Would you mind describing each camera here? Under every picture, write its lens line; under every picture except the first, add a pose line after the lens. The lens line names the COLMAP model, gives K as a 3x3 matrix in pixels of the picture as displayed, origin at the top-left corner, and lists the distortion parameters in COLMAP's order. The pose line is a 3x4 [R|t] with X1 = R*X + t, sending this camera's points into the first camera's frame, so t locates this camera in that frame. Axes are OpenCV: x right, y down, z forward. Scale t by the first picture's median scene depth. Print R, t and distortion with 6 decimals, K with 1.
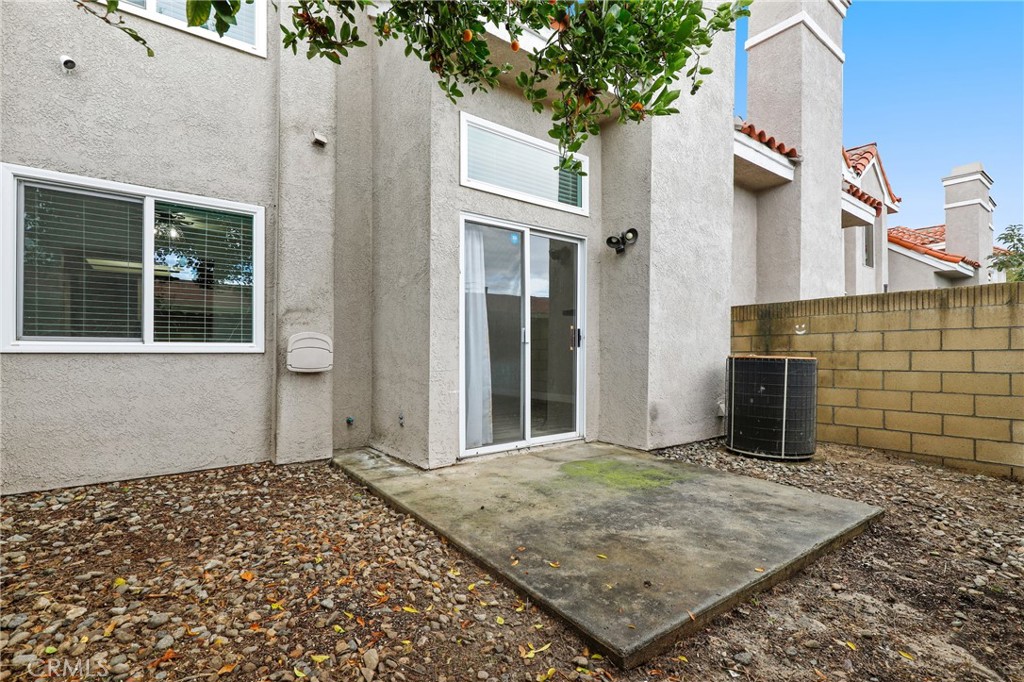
lens RADIAL K [[467.7, 0, 516.9], [0, 467.7, 346.6], [0, 0, 1]] dist [-0.001235, 0.000391]
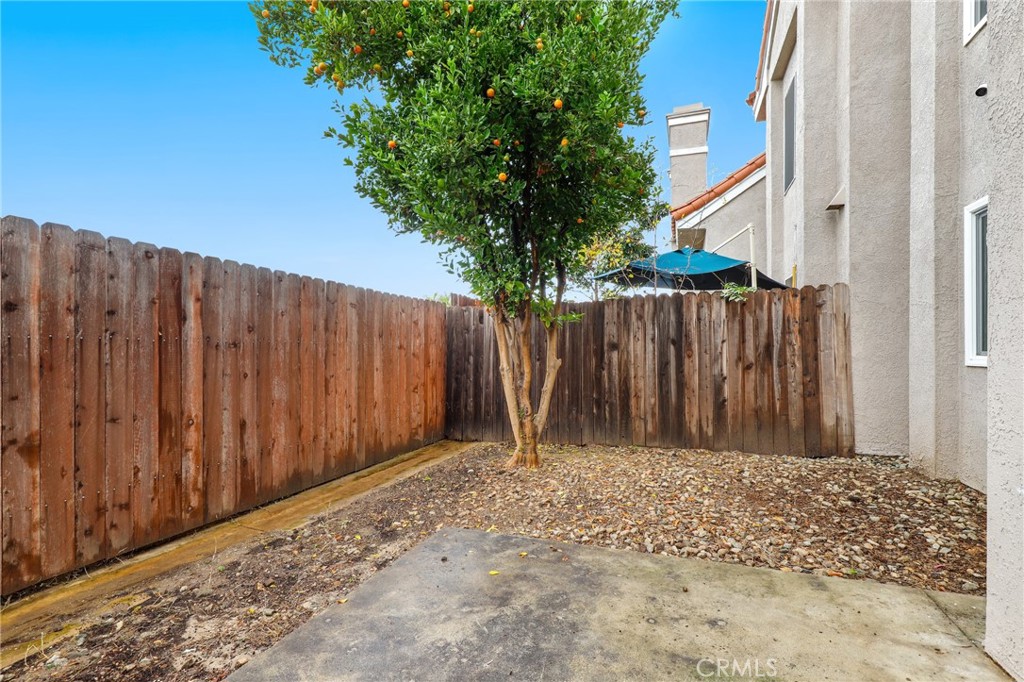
lens RADIAL K [[467.7, 0, 516.9], [0, 467.7, 346.6], [0, 0, 1]] dist [-0.001235, 0.000391]
pose [[-0.839121, -0.001236, -0.543944, 0.597095], [0.009164, 0.999823, -0.016410, -0.026194], [0.543868, -0.018754, -0.838961, 1.624340]]
